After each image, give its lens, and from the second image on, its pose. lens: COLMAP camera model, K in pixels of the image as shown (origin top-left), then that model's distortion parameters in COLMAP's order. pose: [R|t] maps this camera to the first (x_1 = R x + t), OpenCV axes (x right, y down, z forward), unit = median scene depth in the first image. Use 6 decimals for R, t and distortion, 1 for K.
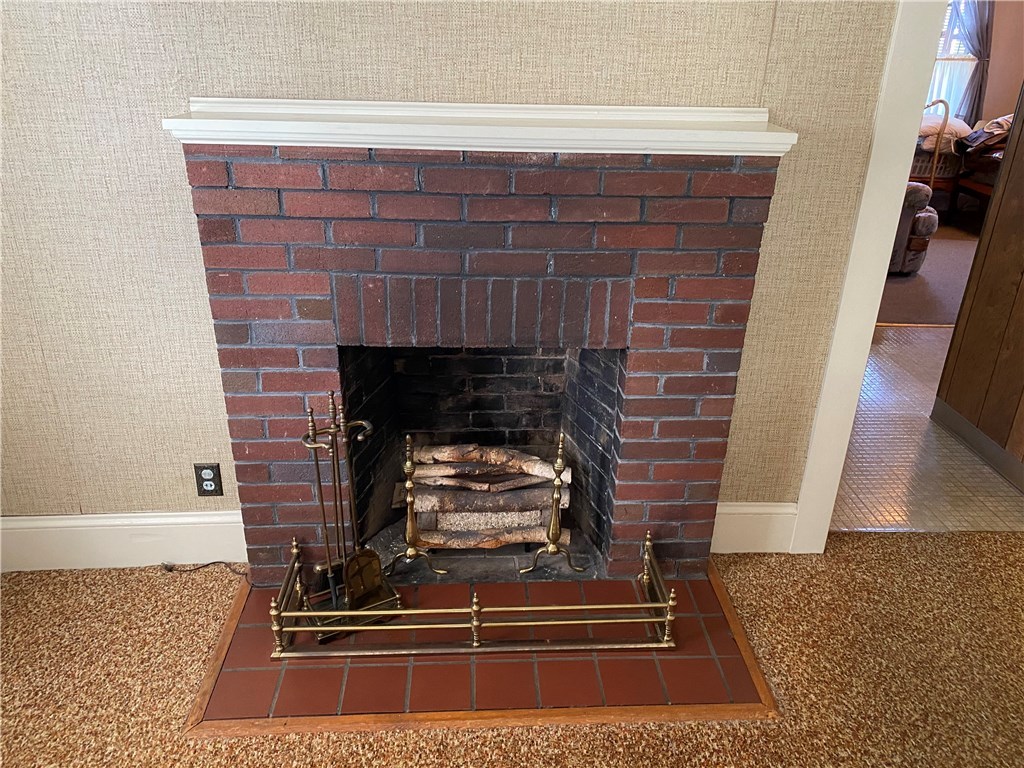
lens RADIAL K [[775.0, 0, 512.0], [0, 775.0, 384.0], [0, 0, 1]] dist [0.004848, 0.004962]
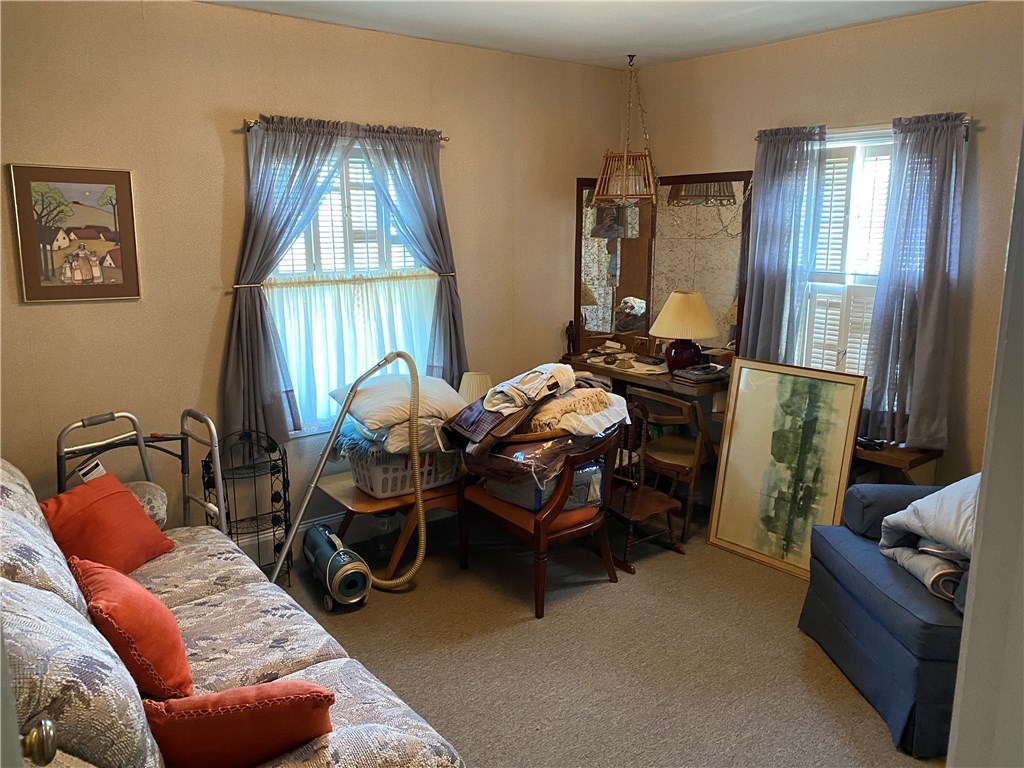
lens RADIAL K [[775.0, 0, 512.0], [0, 775.0, 384.0], [0, 0, 1]] dist [0.004848, 0.004962]
pose [[0.813168, -0.137298, 0.565603, 0.306807], [0.252508, 0.958783, -0.130290, -0.251958], [-0.524402, 0.248767, 0.814320, 0.523477]]
